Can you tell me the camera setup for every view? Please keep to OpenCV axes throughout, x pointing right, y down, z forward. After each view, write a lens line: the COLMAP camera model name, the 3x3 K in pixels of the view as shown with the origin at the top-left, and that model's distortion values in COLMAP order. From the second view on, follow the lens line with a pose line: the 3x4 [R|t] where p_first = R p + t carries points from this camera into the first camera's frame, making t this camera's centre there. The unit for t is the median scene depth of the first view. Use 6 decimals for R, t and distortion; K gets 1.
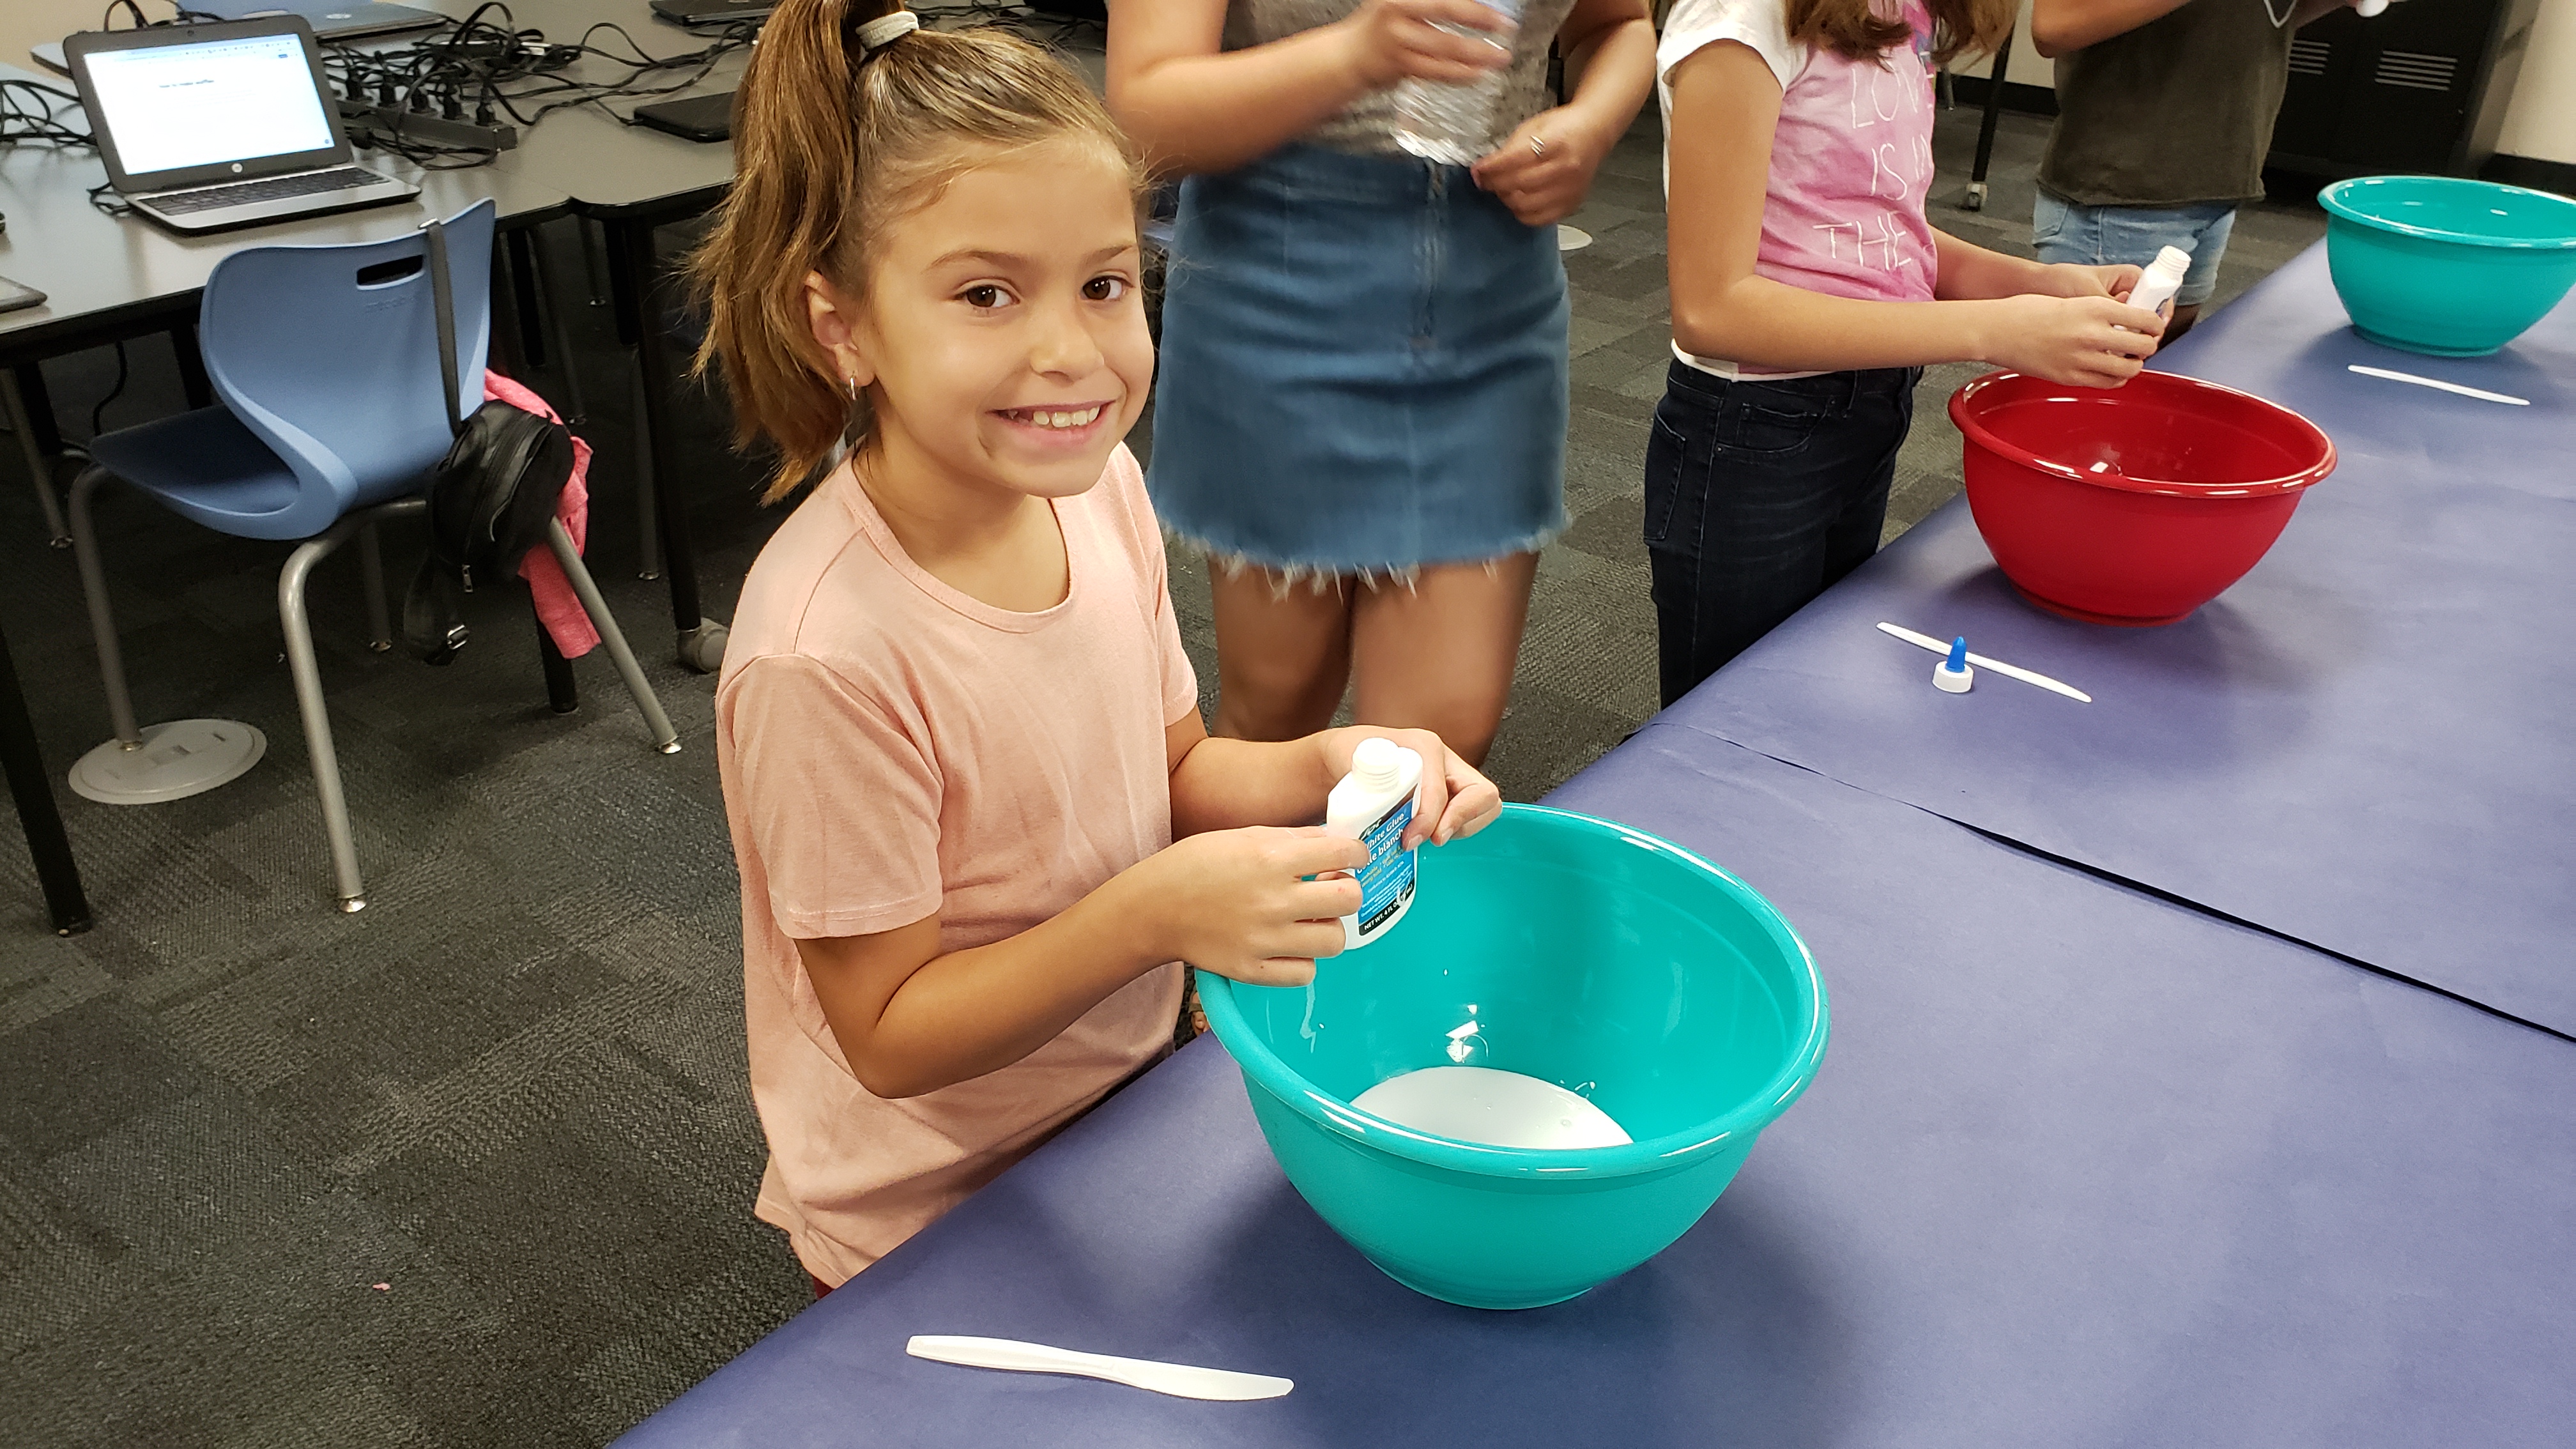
lens RADIAL K [[2049.7, 0, 1283.0], [0, 2049.7, 707.7], [0, 0, 1]] dist [0.069497, -0.040713]
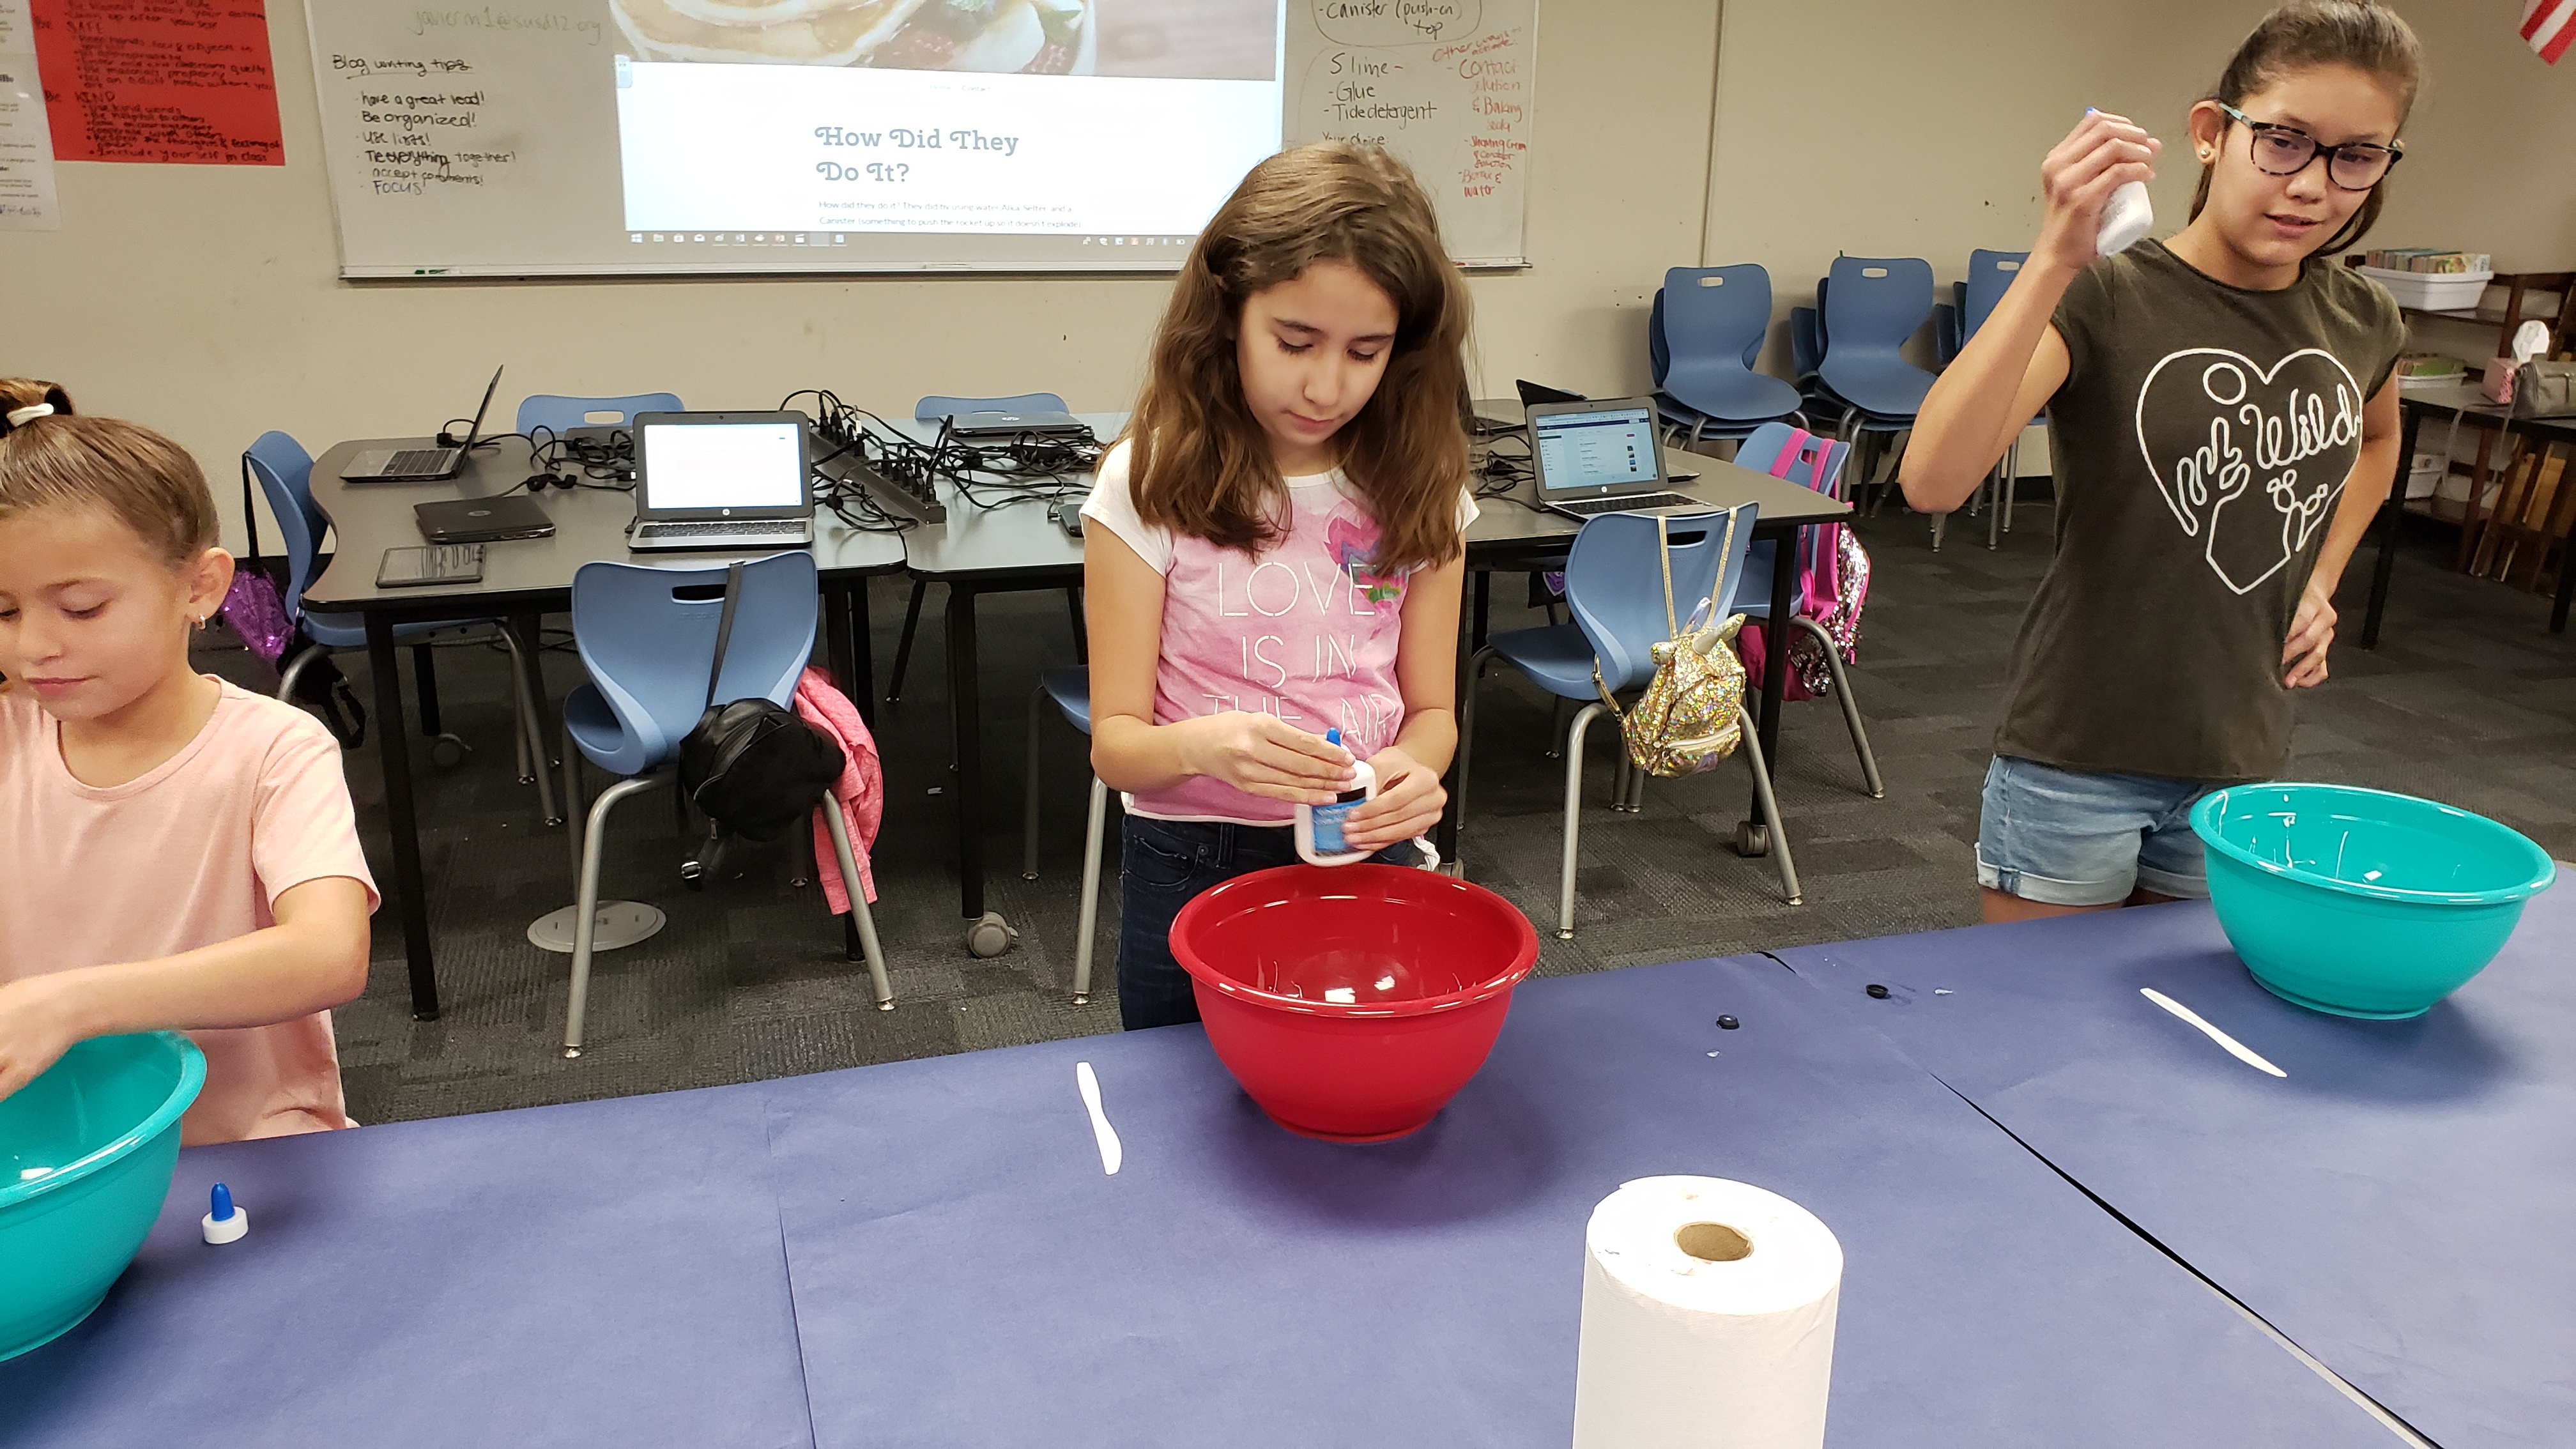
lens RADIAL K [[2049.7, 0, 1277.3], [0, 2049.7, 730.5], [0, 0, 1]] dist [0.069497, -0.040713]
pose [[0.823647, 0.161693, -0.543564, 0.608446], [-0.255919, 0.961321, -0.101823, -0.083225], [0.506075, 0.222974, 0.833169, 0.097371]]
